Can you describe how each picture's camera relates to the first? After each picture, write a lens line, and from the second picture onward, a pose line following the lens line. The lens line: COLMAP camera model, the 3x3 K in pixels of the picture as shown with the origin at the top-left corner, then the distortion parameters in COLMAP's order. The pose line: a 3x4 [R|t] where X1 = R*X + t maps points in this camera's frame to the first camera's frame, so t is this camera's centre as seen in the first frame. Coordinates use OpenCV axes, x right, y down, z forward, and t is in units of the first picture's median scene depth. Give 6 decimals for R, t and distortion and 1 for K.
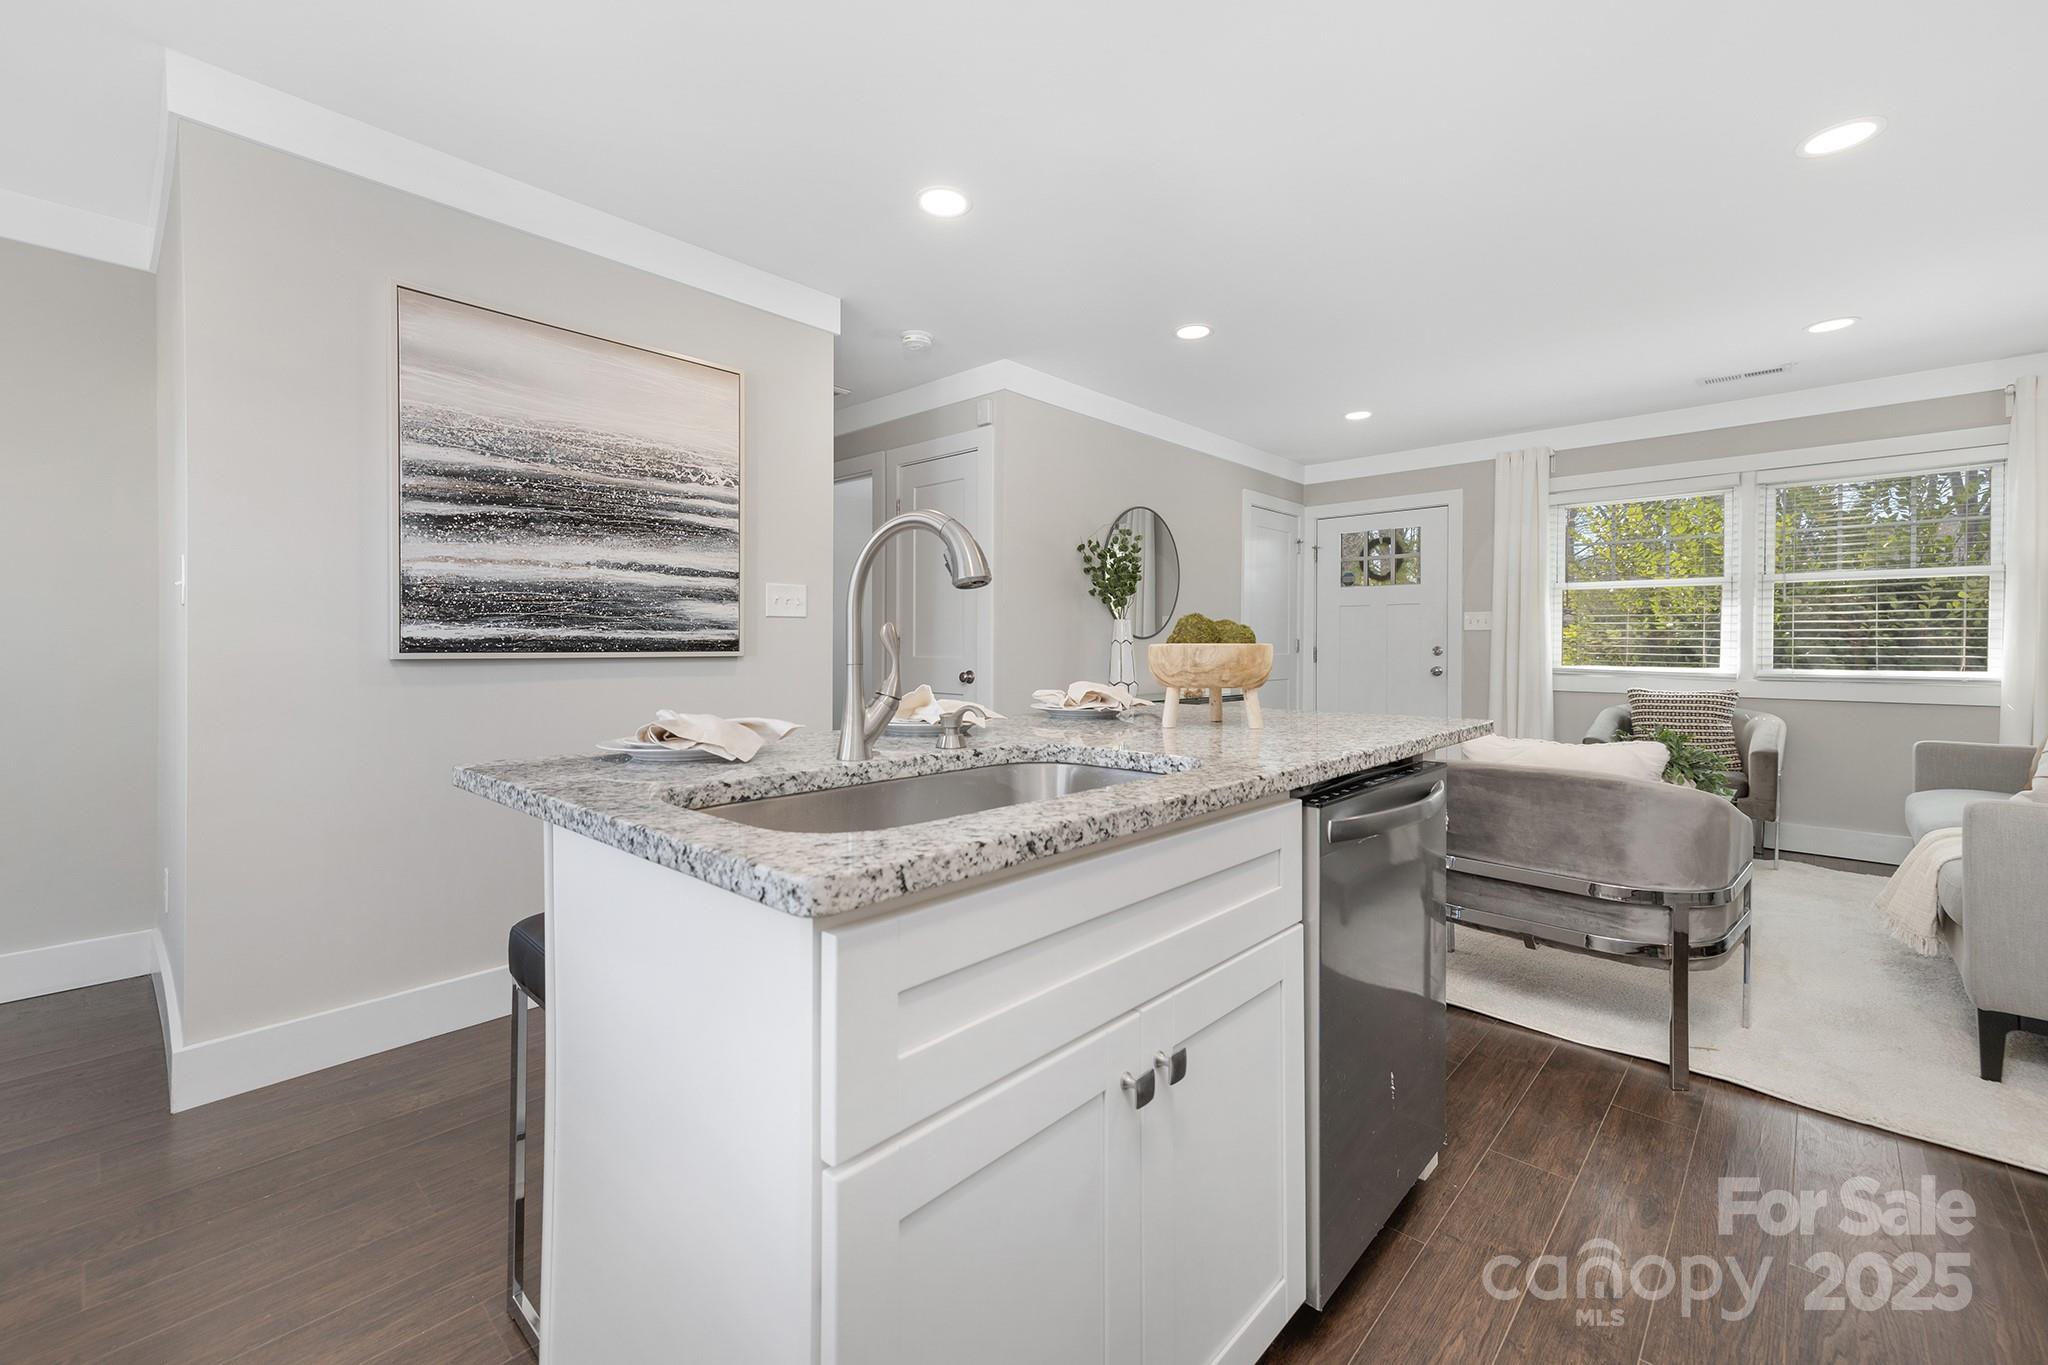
lens RADIAL K [[833.4, 0, 991.9], [0, 833.4, 646.8], [0, 0, 1]] dist [0.003154, 0.000305]
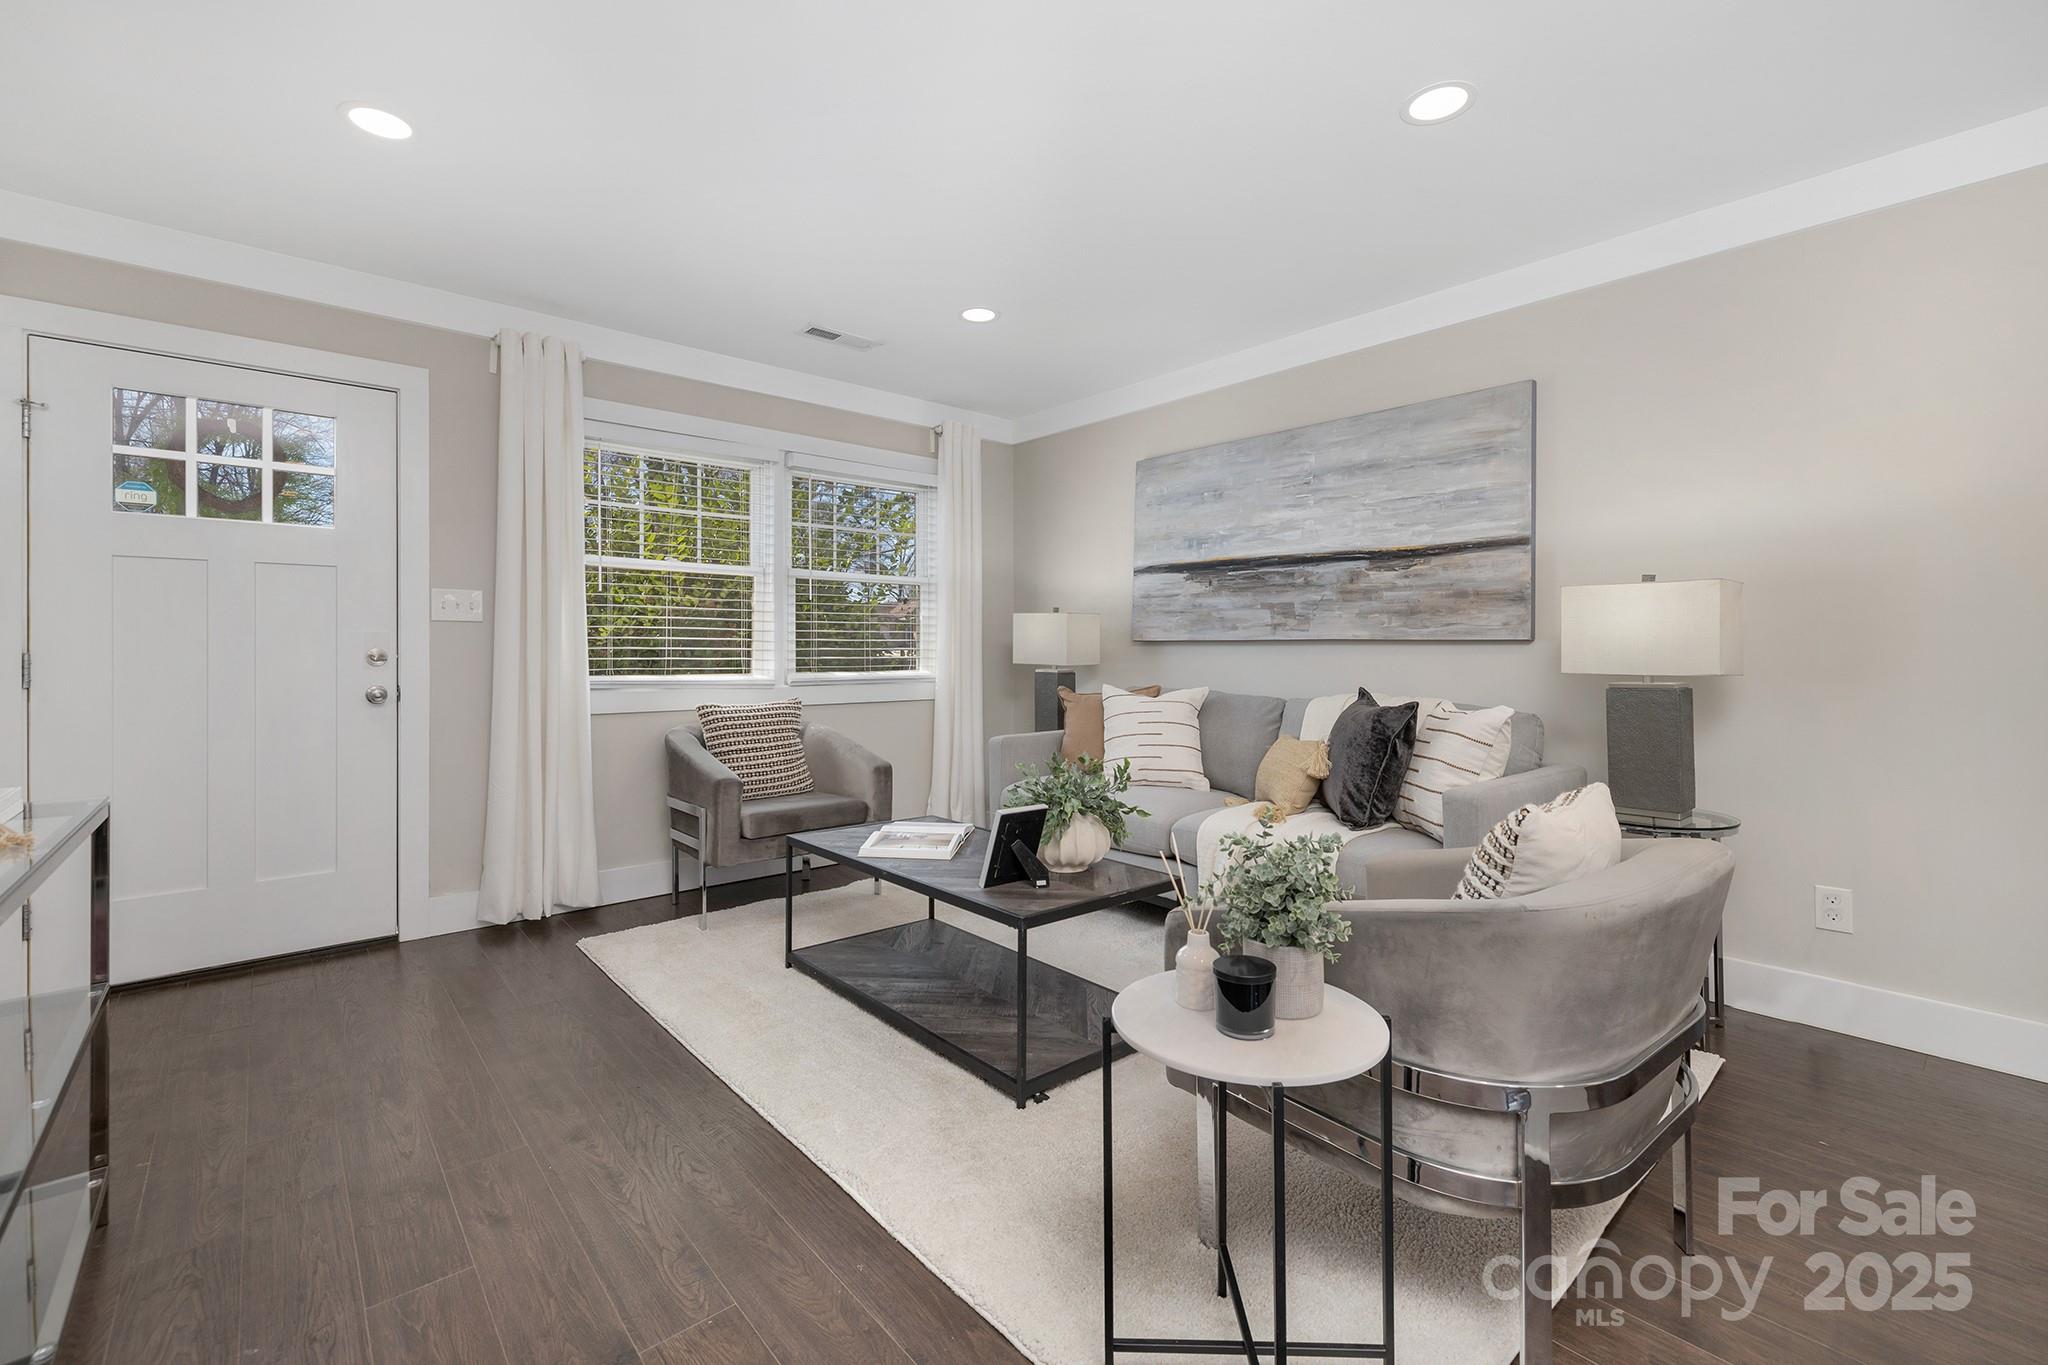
lens RADIAL K [[874.0, 0, 1023.0], [0, 874.0, 652.0], [0, 0, 1]] dist [0.005317, 0.000616]
pose [[0.080175, -0.004667, 0.996770, 0.006152], [0.001339, 0.999989, 0.004574, -0.000450], [-0.996780, 0.000968, 0.080181, 0.775115]]
